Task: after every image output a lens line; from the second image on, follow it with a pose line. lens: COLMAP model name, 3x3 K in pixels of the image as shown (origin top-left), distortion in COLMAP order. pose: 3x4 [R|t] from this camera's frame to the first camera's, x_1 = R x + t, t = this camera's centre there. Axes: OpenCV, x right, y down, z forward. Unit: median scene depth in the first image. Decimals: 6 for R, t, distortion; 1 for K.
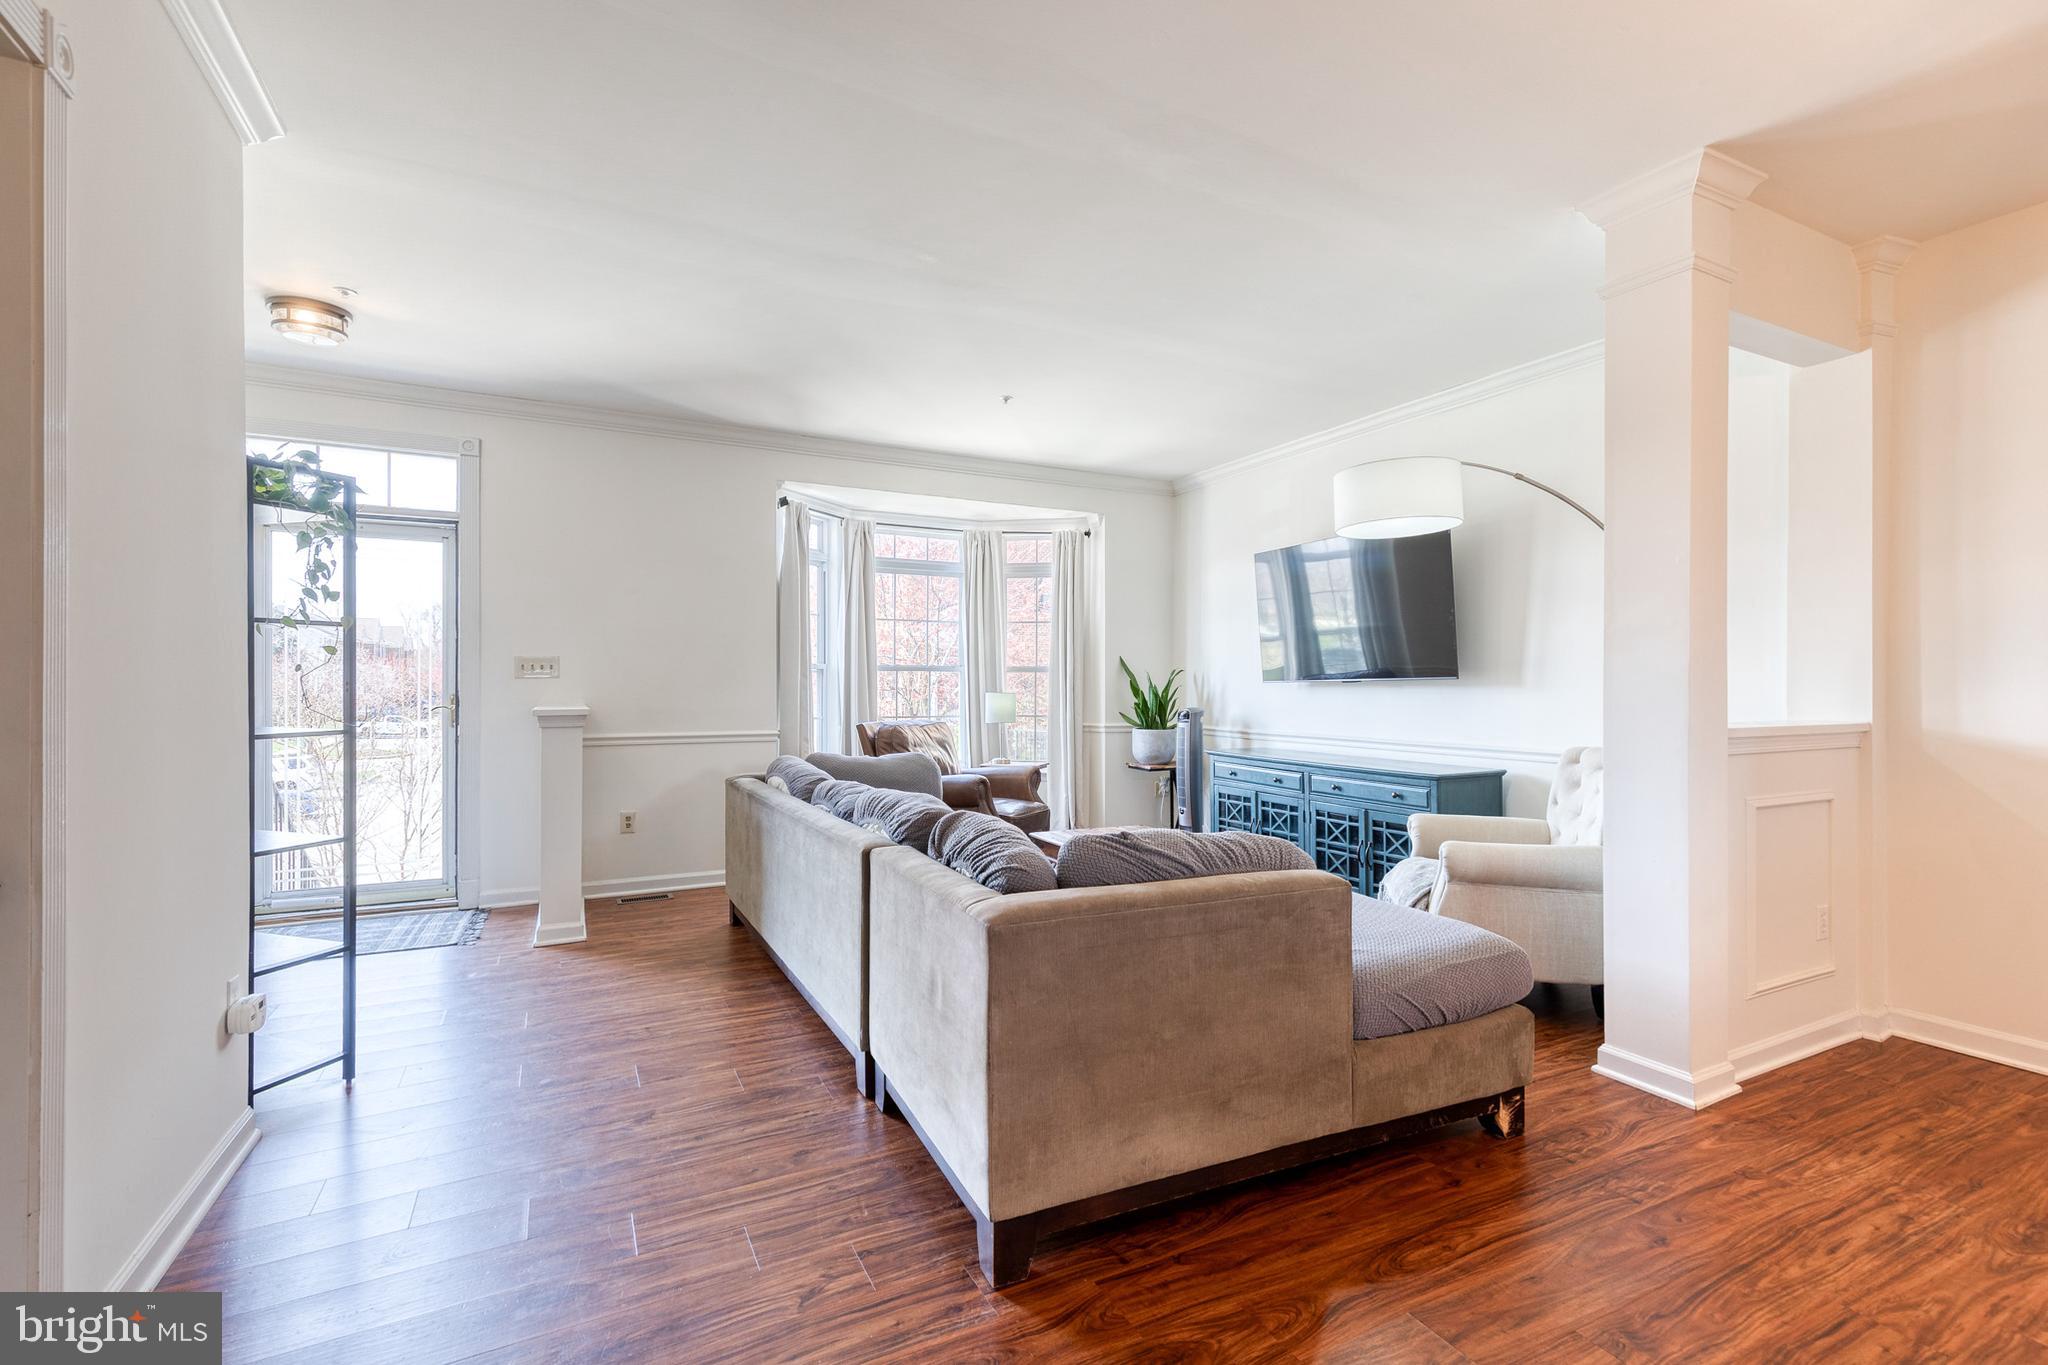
lens RADIAL K [[930.9, 0, 1038.3], [0, 930.9, 681.2], [0, 0, 1]] dist [0.011673, -0.000806]
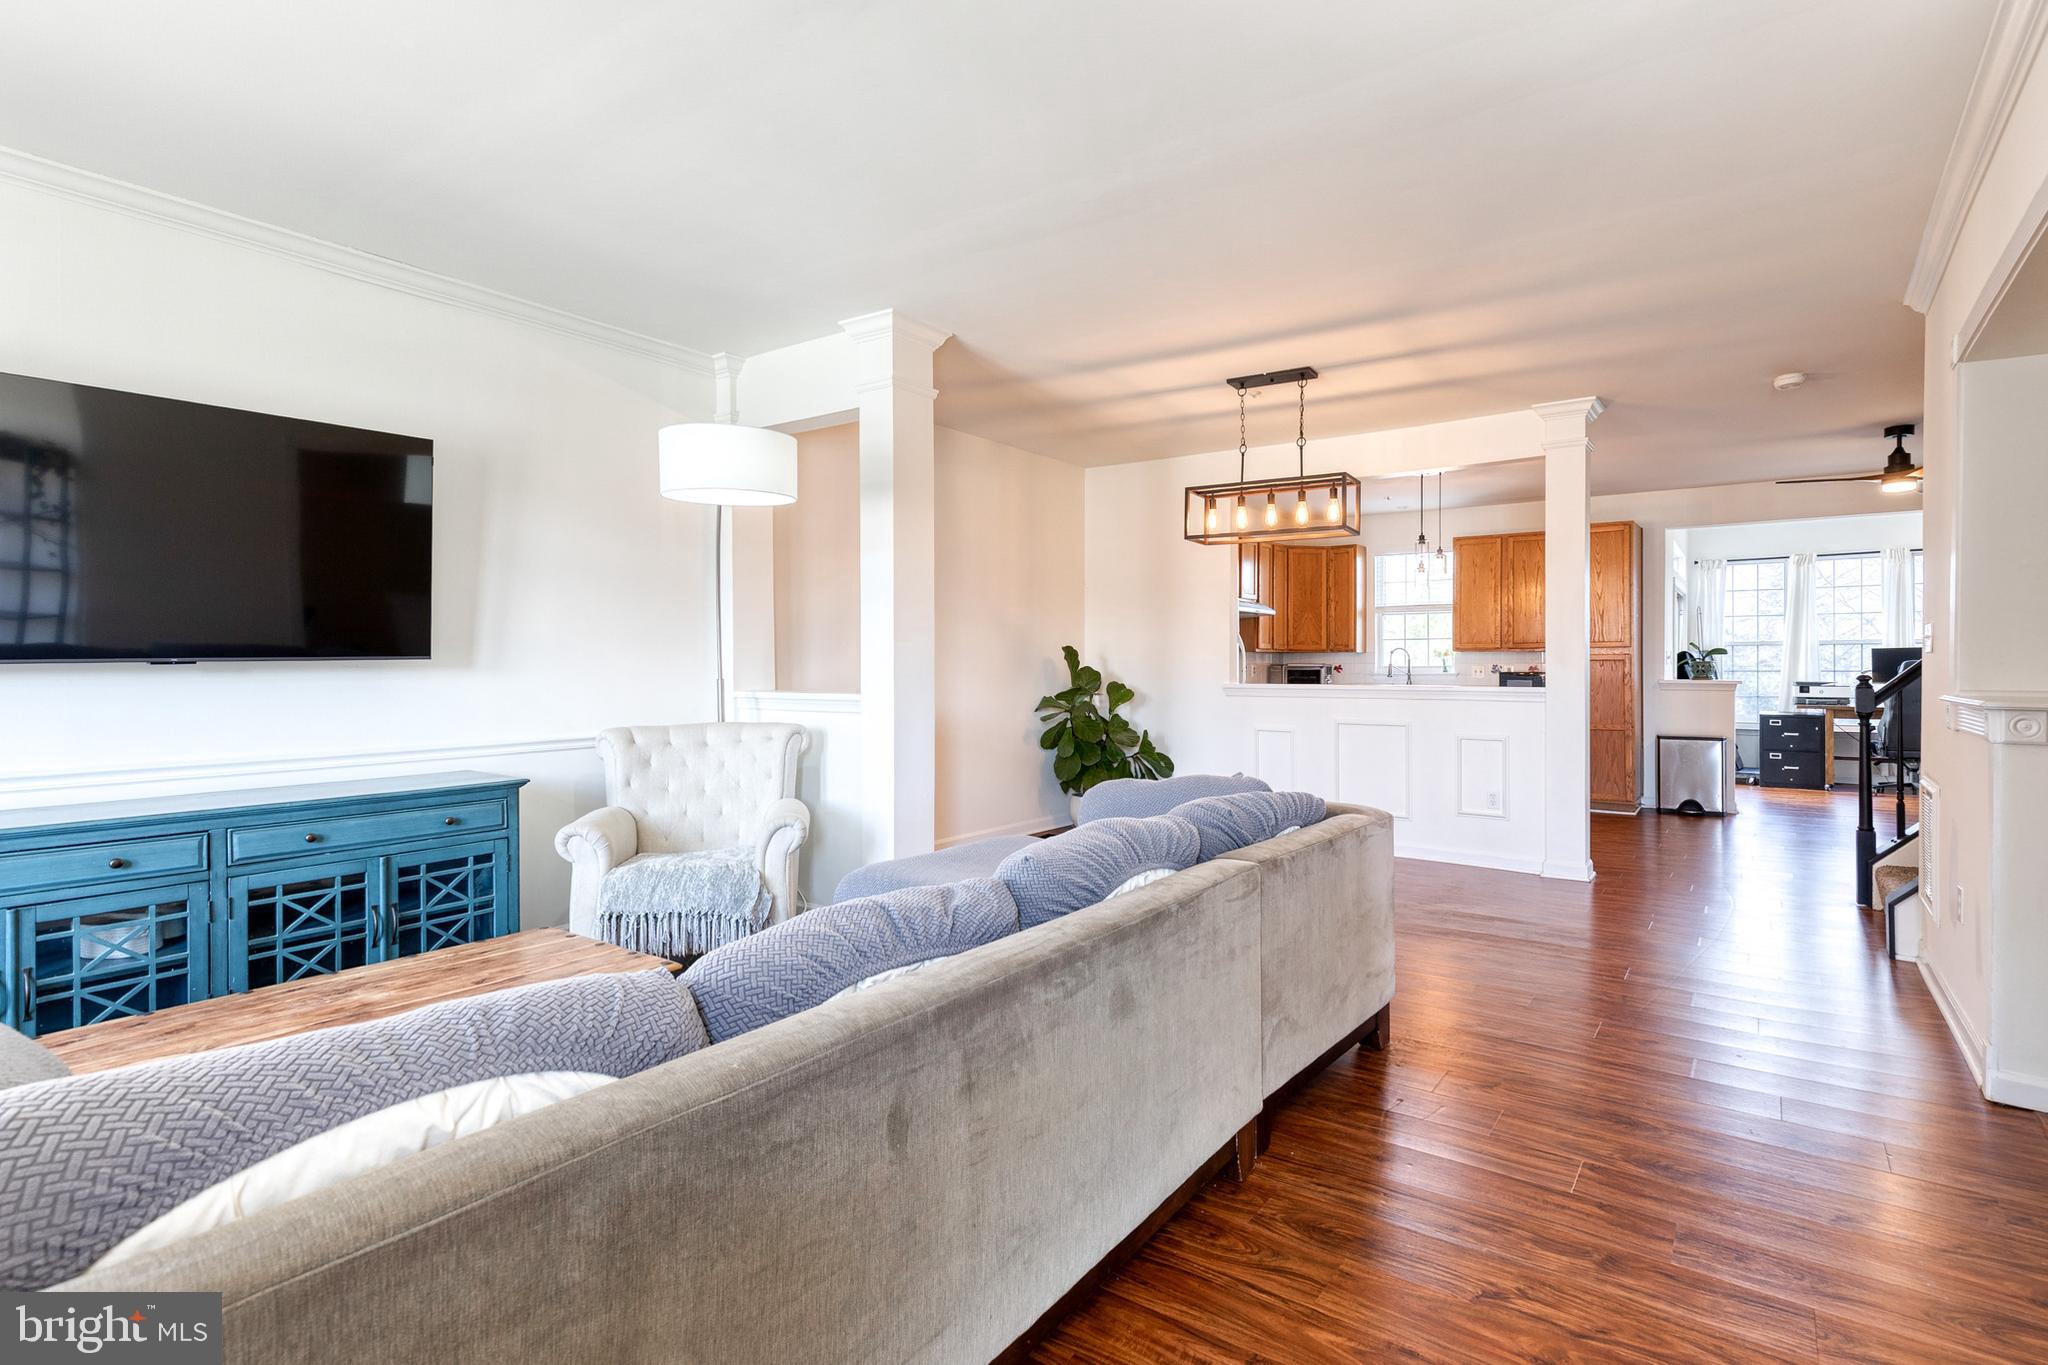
lens RADIAL K [[983.4, 0, 1084.3], [0, 983.4, 661.1], [0, 0, 1]] dist [0.013170, 0.000663]
pose [[-0.479541, -0.000989, 0.877519, -0.339794], [-0.002296, 0.999997, -0.000128, -0.002659], [-0.877517, -0.002076, -0.479542, 0.595092]]
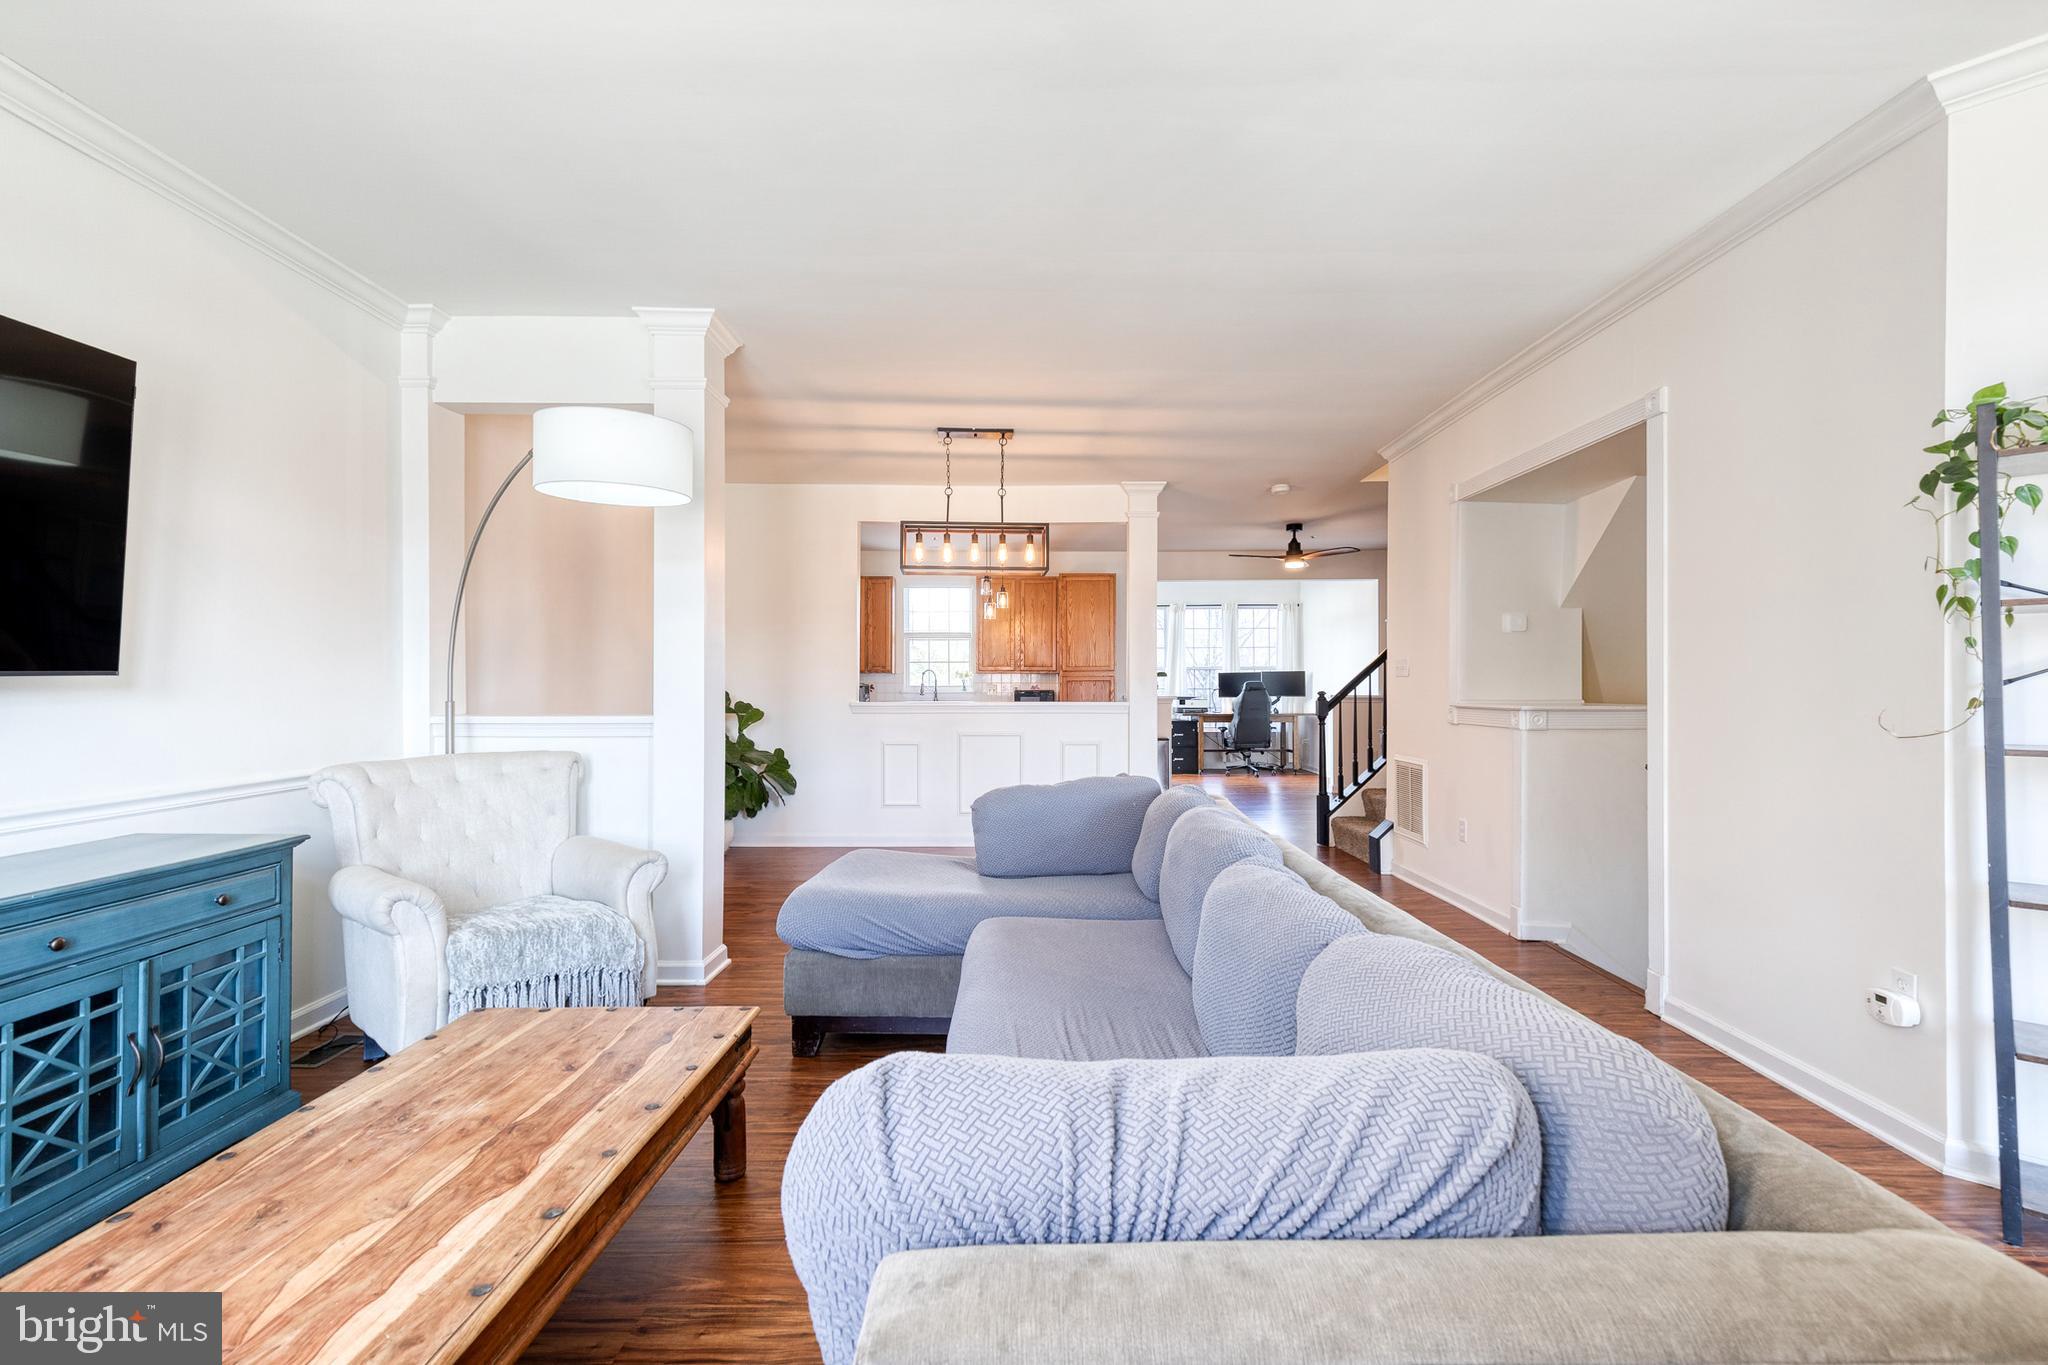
lens RADIAL K [[930.9, 0, 1032.0], [0, 930.9, 679.3], [0, 0, 1]] dist [0.011673, -0.000806]
pose [[-0.887750, 0.000704, 0.460324, -0.169726], [-0.001619, 0.999988, -0.004652, -0.000661], [-0.460322, -0.004875, -0.887739, 0.801632]]
